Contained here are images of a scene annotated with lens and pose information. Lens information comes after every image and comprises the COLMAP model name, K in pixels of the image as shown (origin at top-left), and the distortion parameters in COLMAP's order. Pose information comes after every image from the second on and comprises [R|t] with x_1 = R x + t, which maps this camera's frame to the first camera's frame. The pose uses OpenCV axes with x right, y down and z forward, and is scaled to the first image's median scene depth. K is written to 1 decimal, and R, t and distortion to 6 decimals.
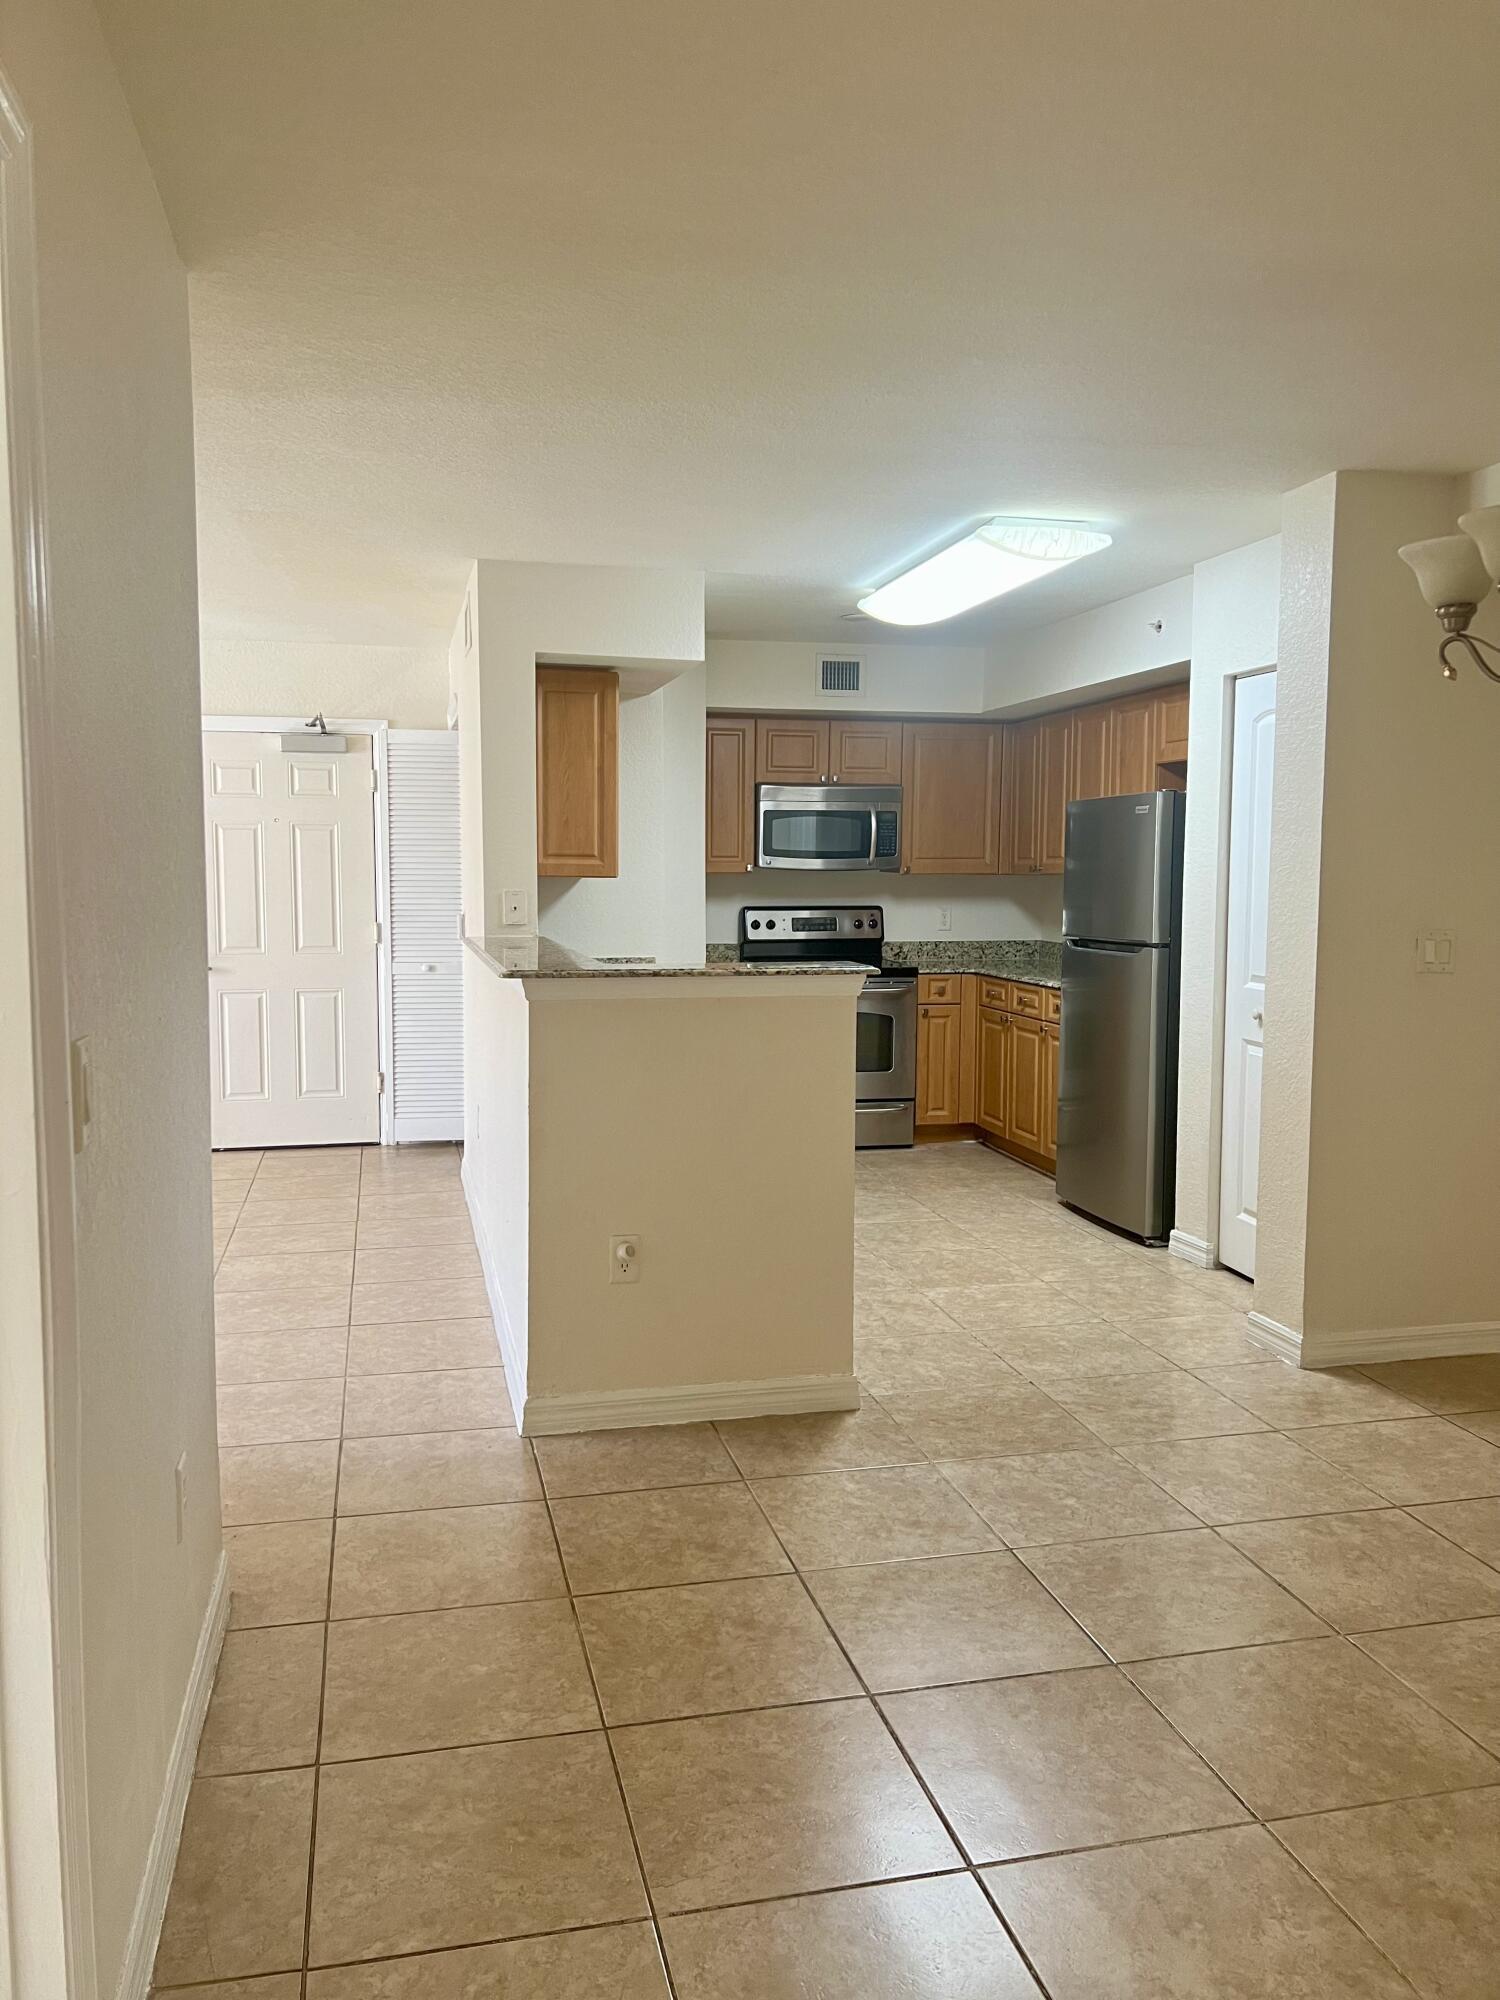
lens RADIAL K [[1475.6, 0, 750.0], [0, 1475.6, 1000.0], [0, 0, 1]] dist [0.008805, -0.041355]
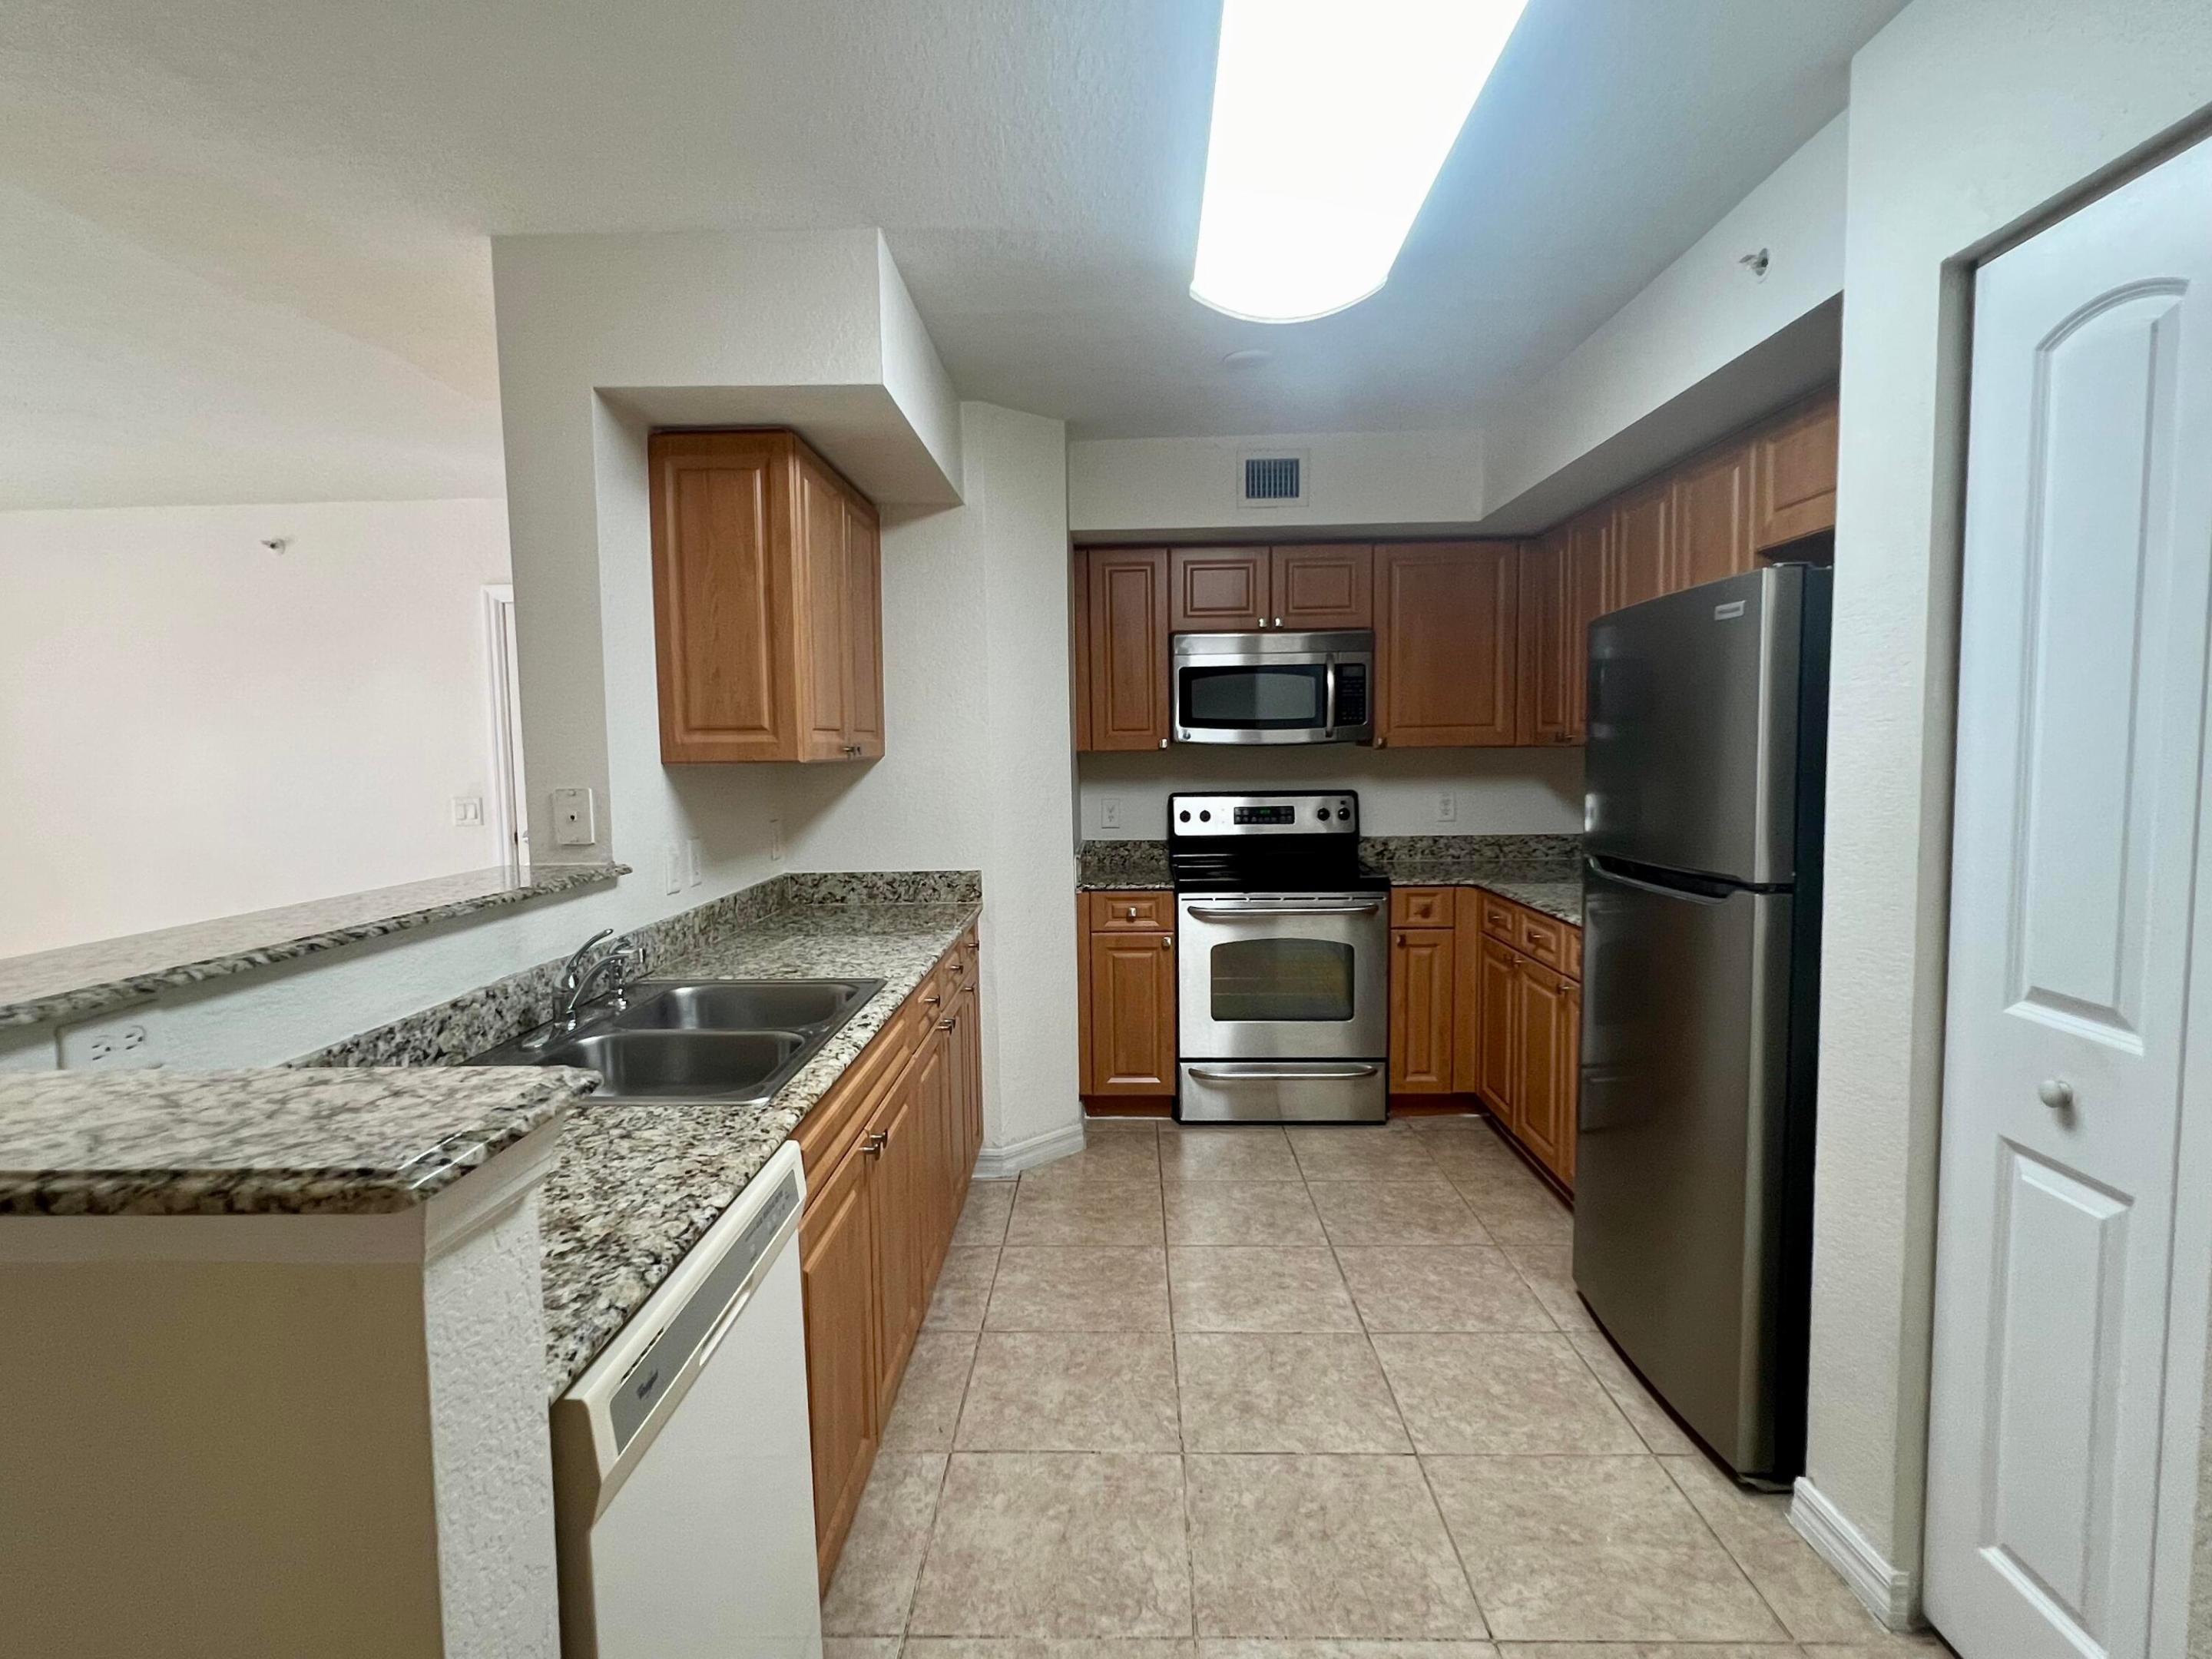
lens RADIAL K [[1128.2, 0, 1106.0], [0, 1128.2, 829.5], [0, 0, 1]] dist [-0.031641, 0.015039]
pose [[0.968895, 0.000236, -0.247472, 0.116629], [-0.004207, 0.999871, -0.015519, -0.036748], [0.247437, 0.016078, 0.968771, 0.439322]]
